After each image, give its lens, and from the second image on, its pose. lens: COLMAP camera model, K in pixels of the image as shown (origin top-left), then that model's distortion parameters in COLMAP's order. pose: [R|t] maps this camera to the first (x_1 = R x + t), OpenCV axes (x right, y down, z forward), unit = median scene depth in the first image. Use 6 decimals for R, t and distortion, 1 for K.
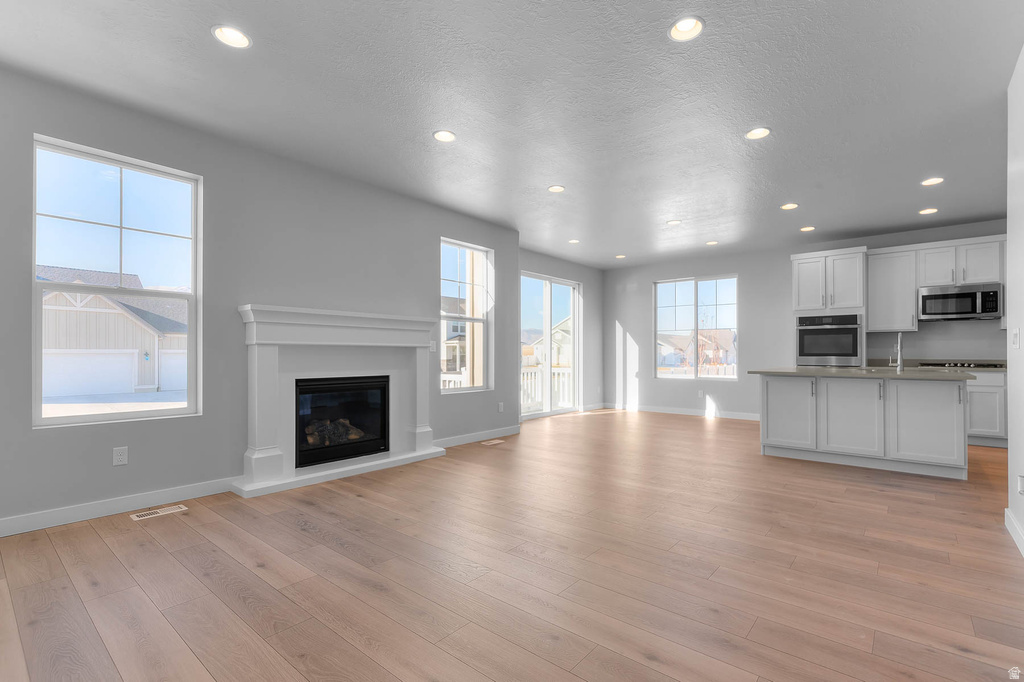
lens RADIAL K [[473.1, 0, 512.0], [0, 473.1, 341.0], [0, 0, 1]] dist [0.002182, 0.000160]
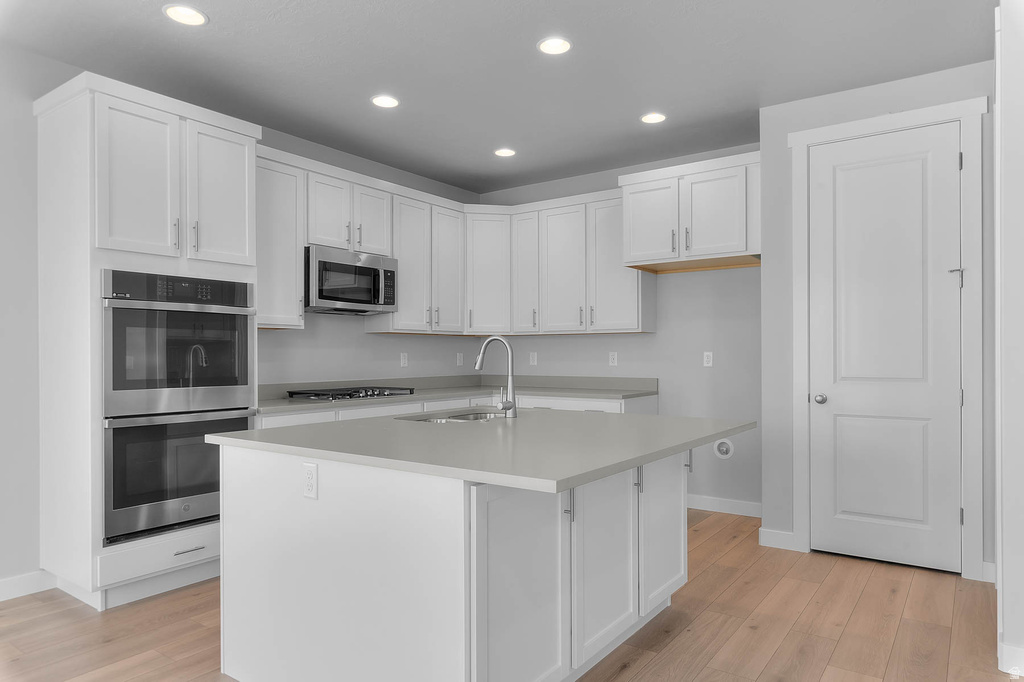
lens RADIAL K [[638.8, 0, 512.5], [0, 638.8, 353.7], [0, 0, 1]] dist [0.001226, 0.000406]
pose [[-0.072951, 0.002081, 0.997333, 0.110448], [-0.022229, 0.999746, -0.003712, 0.002025], [-0.997088, -0.022440, -0.072886, 0.573662]]
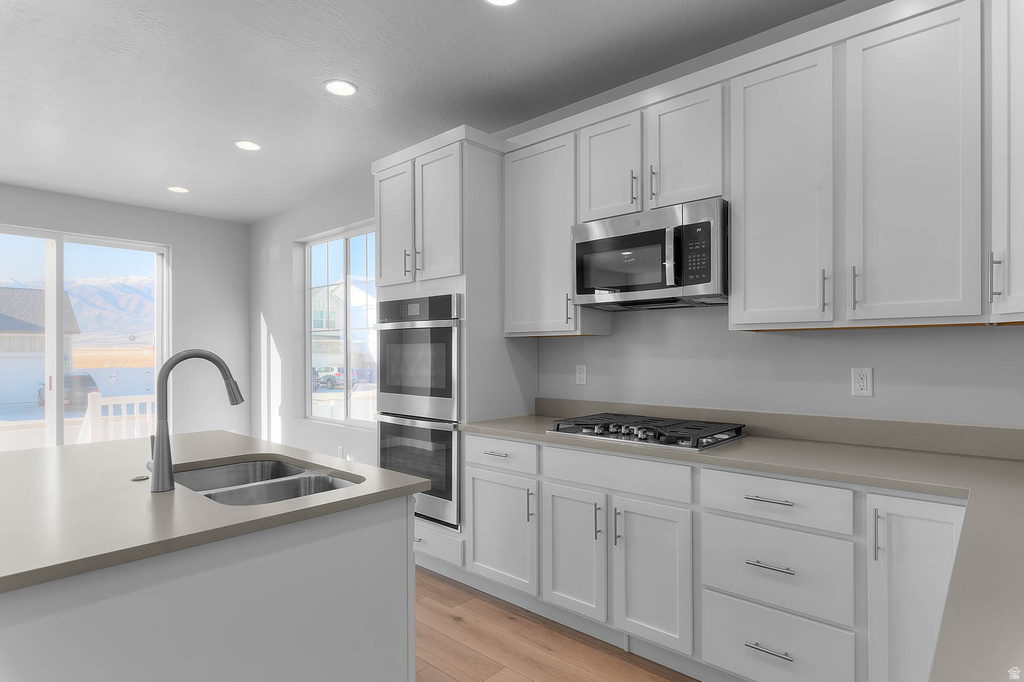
lens RADIAL K [[550.5, 0, 512.0], [0, 550.5, 341.0], [0, 0, 1]] dist [0.025350, 0.000059]
pose [[0.999266, -0.004625, -0.038039, 0.566978], [0.004921, 0.999958, 0.007708, -0.013648], [0.038001, -0.007889, 0.999247, 0.372524]]
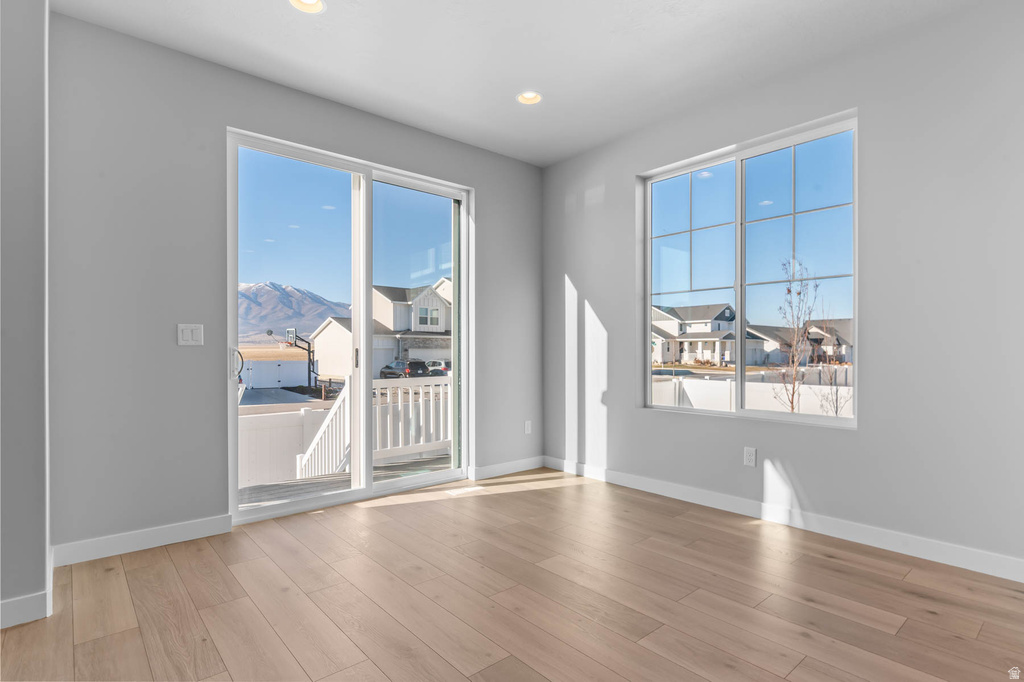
lens RADIAL K [[520.0, 0, 512.0], [0, 520.0, 341.0], [0, 0, 1]] dist [-0.000975, 0.000417]
pose [[0.988077, -0.004375, -0.153895, 0.258029], [0.005716, 0.999949, 0.008270, 0.015658], [0.153851, -0.009051, 0.988053, 0.529850]]
